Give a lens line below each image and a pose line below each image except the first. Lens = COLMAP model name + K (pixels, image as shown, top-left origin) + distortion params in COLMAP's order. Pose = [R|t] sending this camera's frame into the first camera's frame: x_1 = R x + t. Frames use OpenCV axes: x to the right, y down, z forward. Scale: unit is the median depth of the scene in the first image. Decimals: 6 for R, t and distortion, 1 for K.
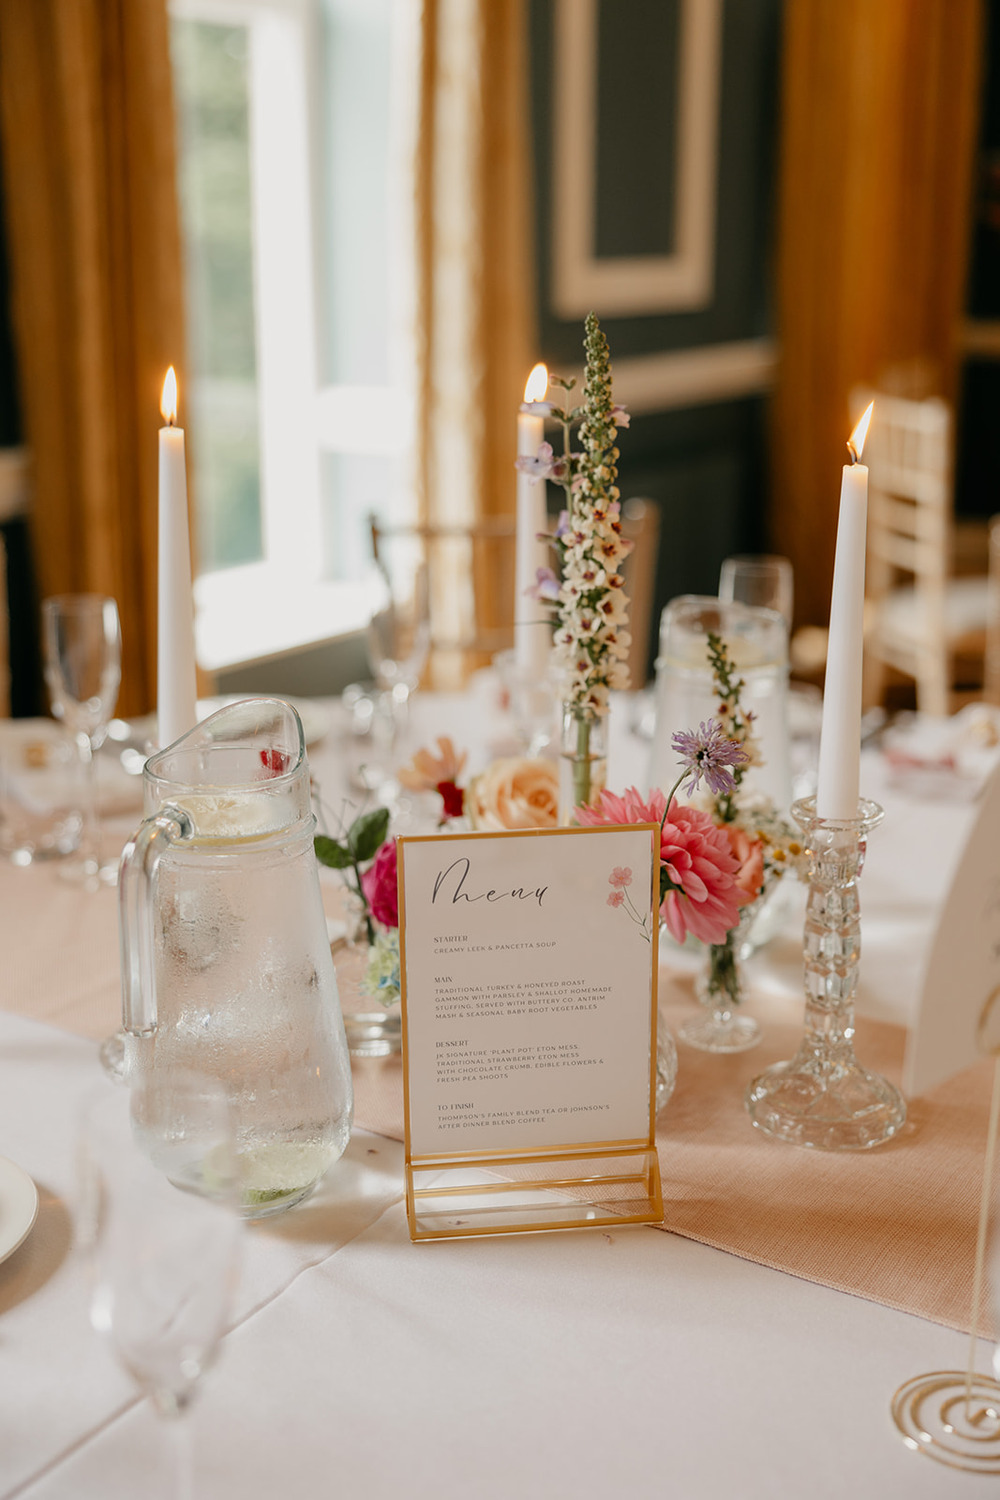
lens RADIAL K [[1203.2, 0, 500.0], [0, 1203.2, 750.0], [0, 0, 1]] dist [0.009699, 0.072556]
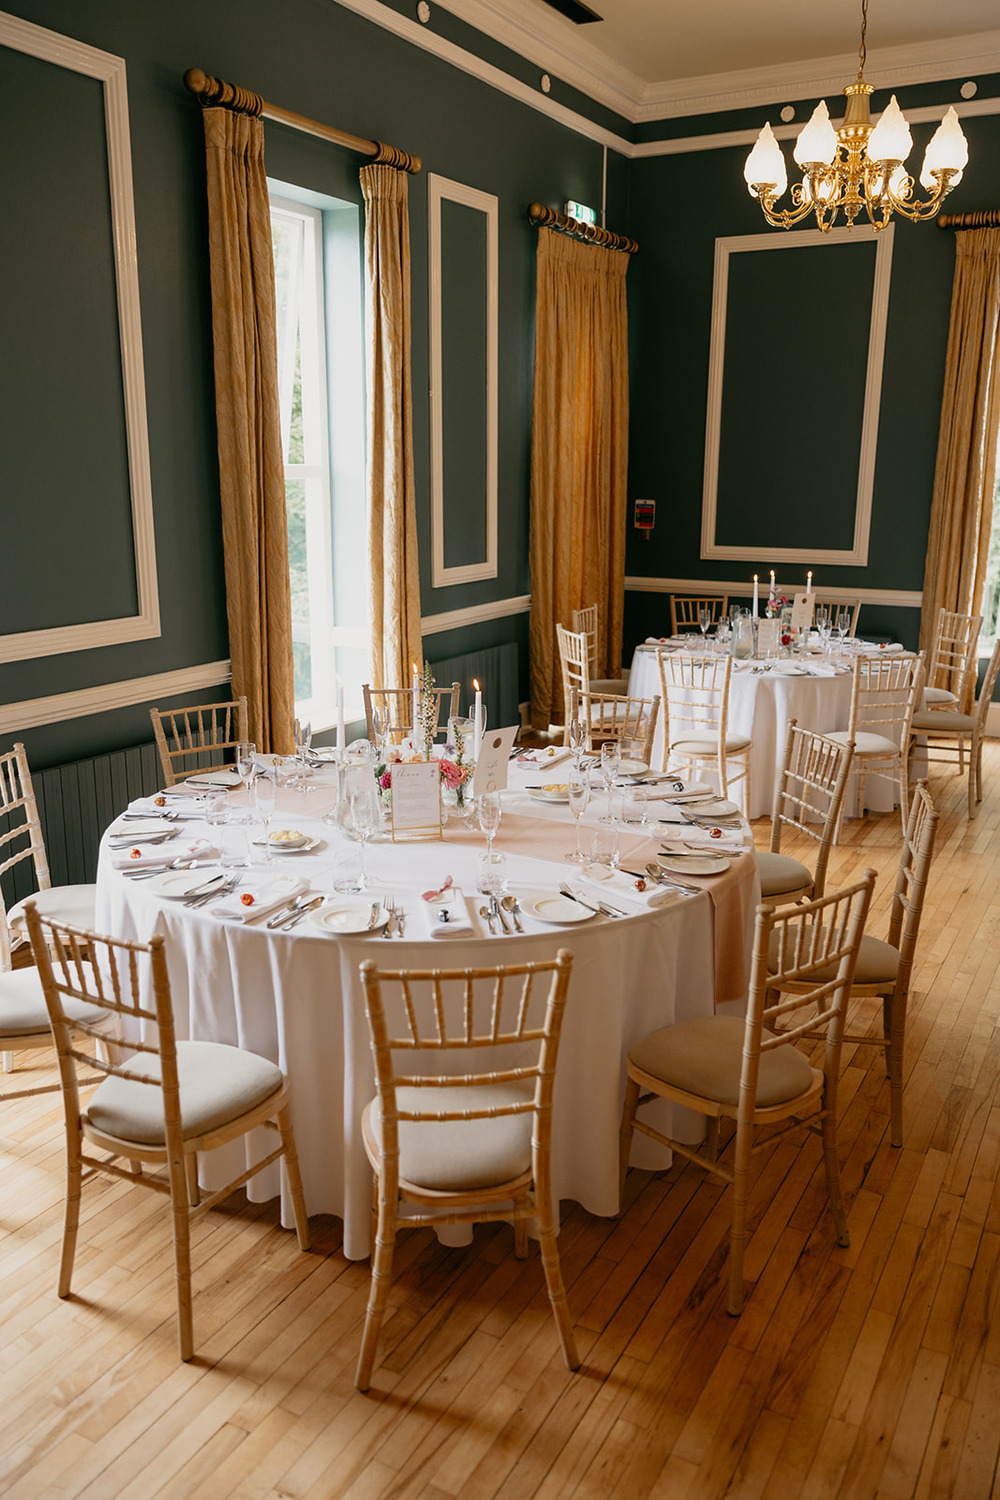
lens RADIAL K [[1203.2, 0, 500.0], [0, 1203.2, 750.0], [0, 0, 1]] dist [0.009699, 0.072556]
pose [[0.996848, -0.011269, 0.078535, -0.013299], [0.017367, 0.996848, -0.077407, 0.299561], [-0.077416, 0.078527, 0.993902, -2.979798]]
